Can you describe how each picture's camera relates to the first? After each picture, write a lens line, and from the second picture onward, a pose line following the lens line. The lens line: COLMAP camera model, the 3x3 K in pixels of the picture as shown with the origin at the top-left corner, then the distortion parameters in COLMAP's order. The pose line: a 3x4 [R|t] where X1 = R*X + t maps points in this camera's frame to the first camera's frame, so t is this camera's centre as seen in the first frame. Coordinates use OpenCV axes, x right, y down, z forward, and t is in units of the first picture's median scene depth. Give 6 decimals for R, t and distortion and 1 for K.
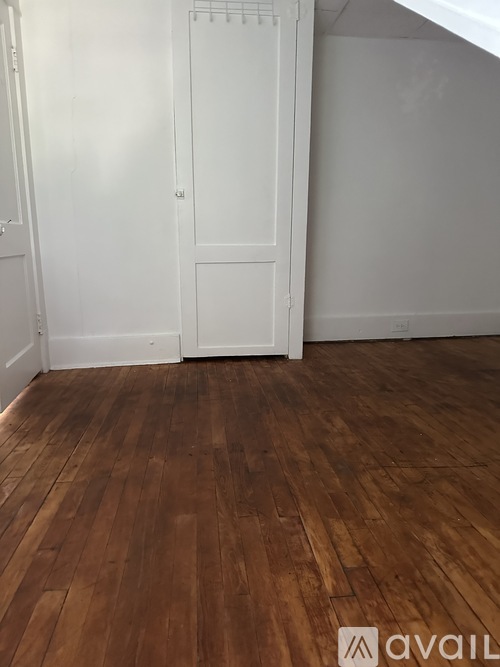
lens RADIAL K [[484.2, 0, 250.0], [0, 484.2, 333.5], [0, 0, 1]] dist [0.064003, -0.097795]
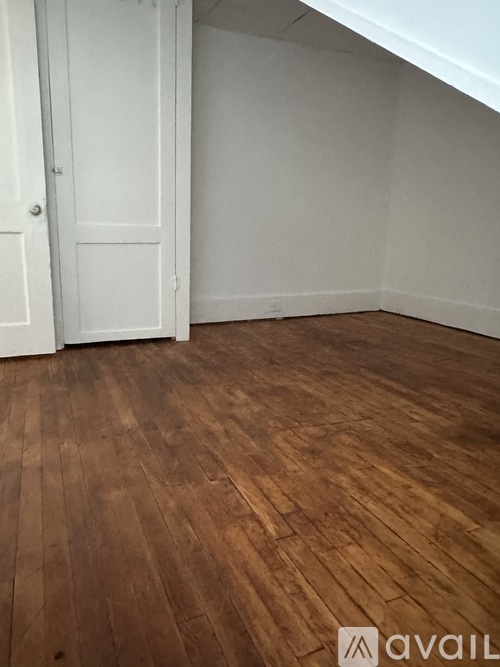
lens RADIAL K [[483.9, 0, 250.0], [0, 483.9, 333.5], [0, 0, 1]] dist [-0.002688, -0.004396]
pose [[0.955312, -0.043079, 0.292443, -0.119663], [0.036082, 0.998920, 0.029279, 0.023695], [-0.293389, -0.017419, 0.955835, -0.014717]]
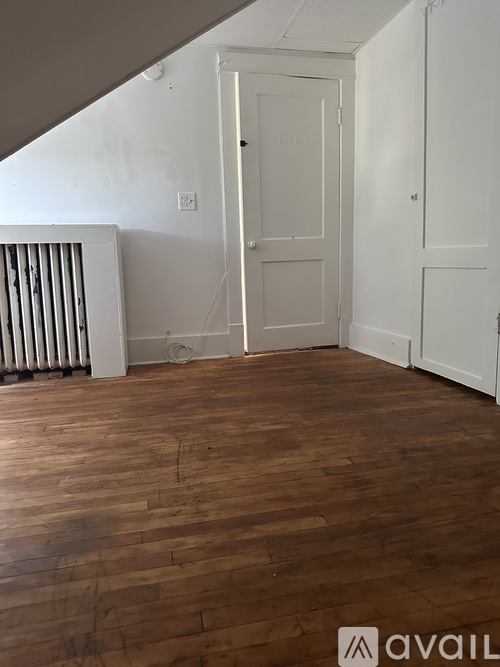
lens RADIAL K [[484.2, 0, 250.0], [0, 484.2, 333.5], [0, 0, 1]] dist [0.064003, -0.097795]
pose [[0.094988, 0.164150, -0.981851, 1.365724], [-0.164391, 0.975356, 0.147160, -0.179362], [0.981811, 0.147429, 0.119632, 0.956029]]
